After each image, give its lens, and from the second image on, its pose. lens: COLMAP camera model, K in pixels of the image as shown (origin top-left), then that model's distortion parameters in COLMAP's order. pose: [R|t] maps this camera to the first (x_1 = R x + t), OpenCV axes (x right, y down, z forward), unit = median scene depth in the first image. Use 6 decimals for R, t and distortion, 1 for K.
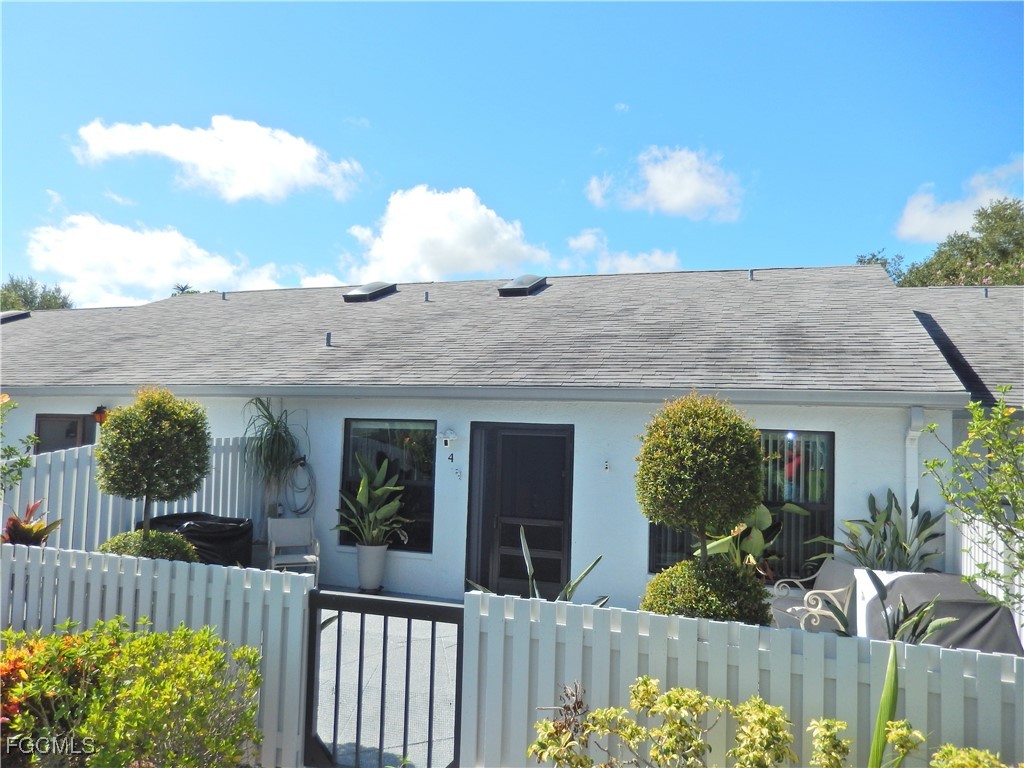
lens RADIAL K [[761.7, 0, 512.0], [0, 761.7, 384.0], [0, 0, 1]] dist [-0.009171, -0.007399]
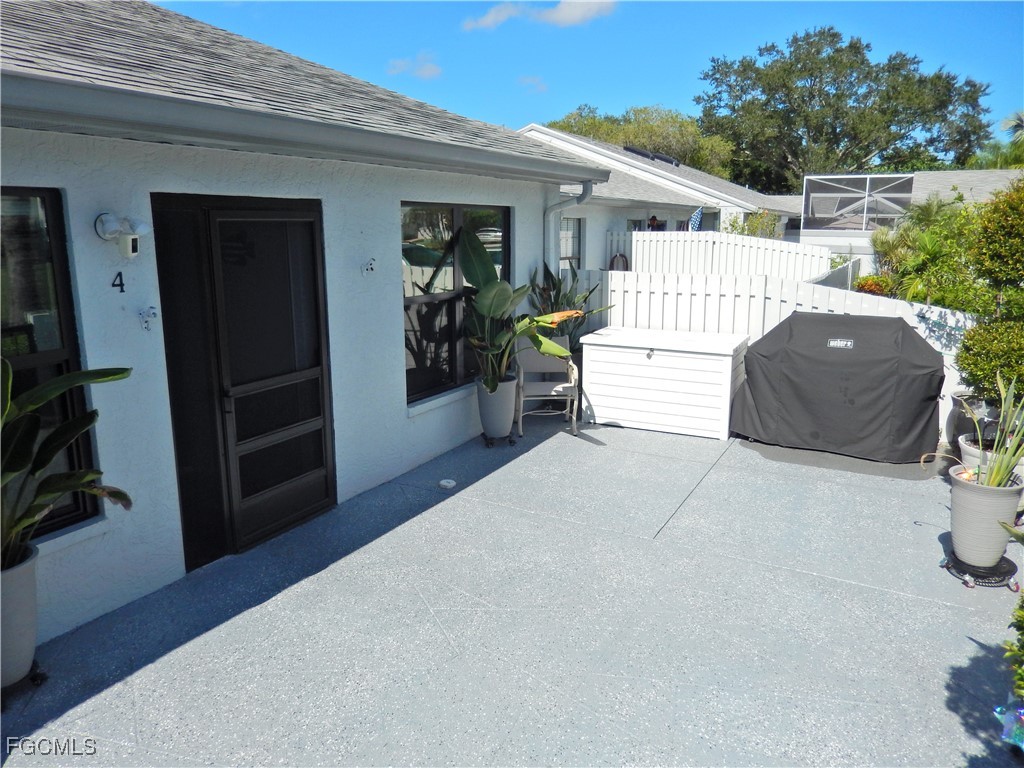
lens RADIAL K [[761.7, 0, 512.0], [0, 761.7, 384.0], [0, 0, 1]] dist [-0.009171, -0.007399]
pose [[0.157364, -0.233309, 0.959585, -0.457169], [-0.042631, 0.969181, 0.242634, 0.041135], [-0.986620, -0.079090, 0.142568, 0.728093]]
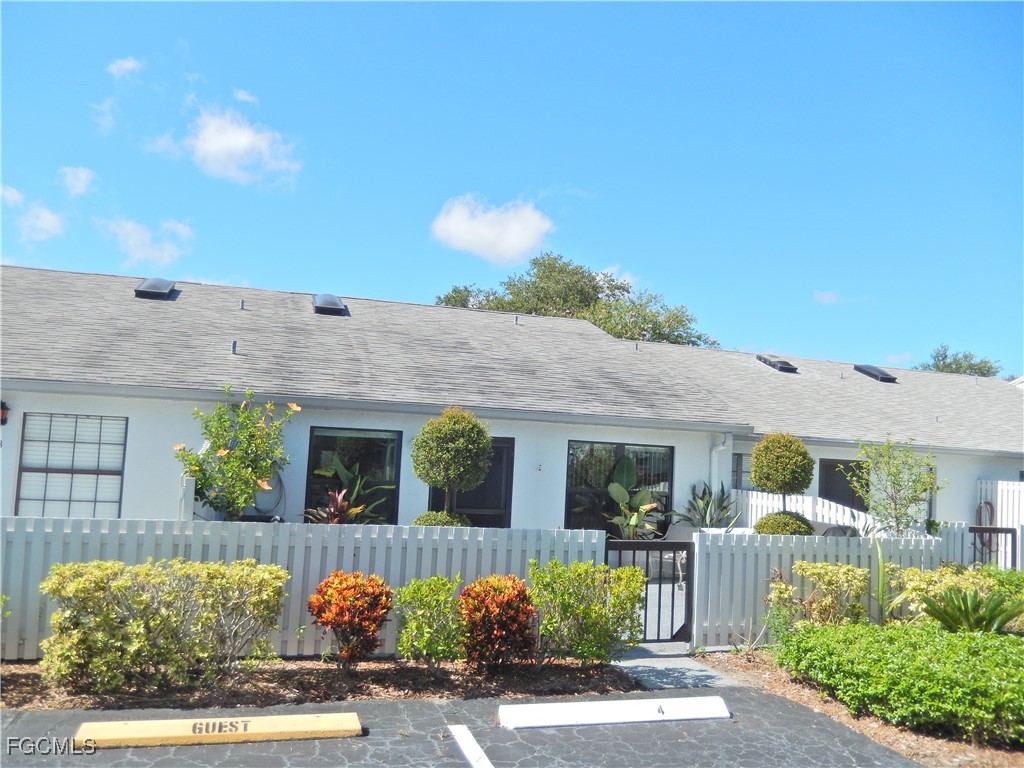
lens RADIAL K [[867.1, 0, 561.1], [0, 867.1, 385.0], [0, 0, 1]] dist [-0.074653, -0.005997]
pose [[0.788125, 0.060546, 0.612531, -0.762226], [-0.060122, 0.997964, -0.021287, -0.011192], [-0.612572, -0.020049, 0.790160, -0.250589]]
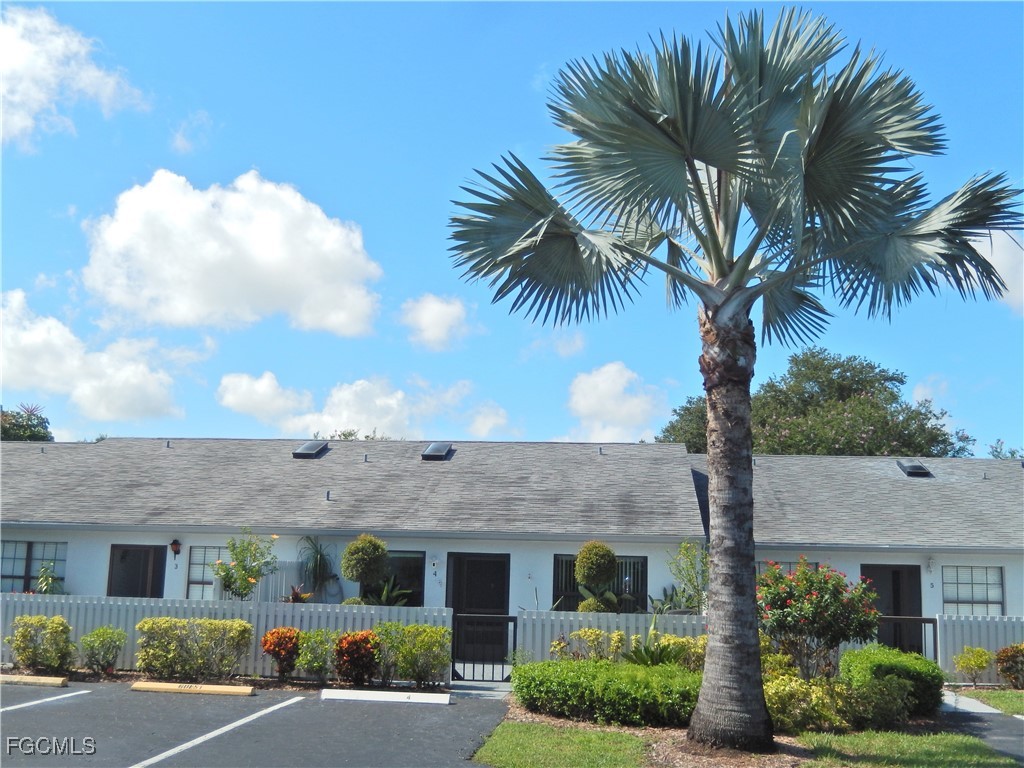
lens RADIAL K [[1049.6, 0, 512.0], [0, 1049.6, 384.0], [0, 0, 1]] dist [-0.144198, 0.032227]
pose [[0.970474, 0.038230, 0.238159, -0.482705], [-0.009938, 0.992859, -0.118881, -0.046433], [-0.241003, 0.113004, 0.963923, -1.317683]]
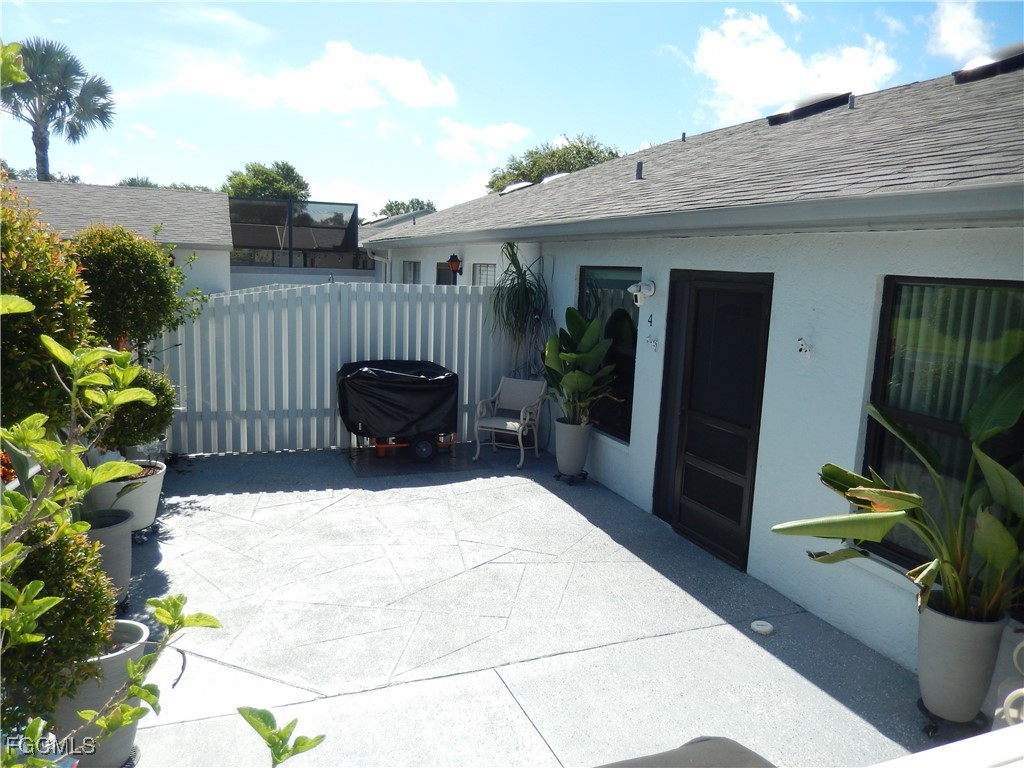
lens RADIAL K [[761.7, 0, 512.0], [0, 761.7, 384.0], [0, 0, 1]] dist [-0.009171, -0.007399]
pose [[0.644866, 0.117700, -0.755179, 0.386835], [0.011741, 0.986429, 0.163768, 0.037262], [0.764205, -0.114475, 0.634733, 0.438062]]
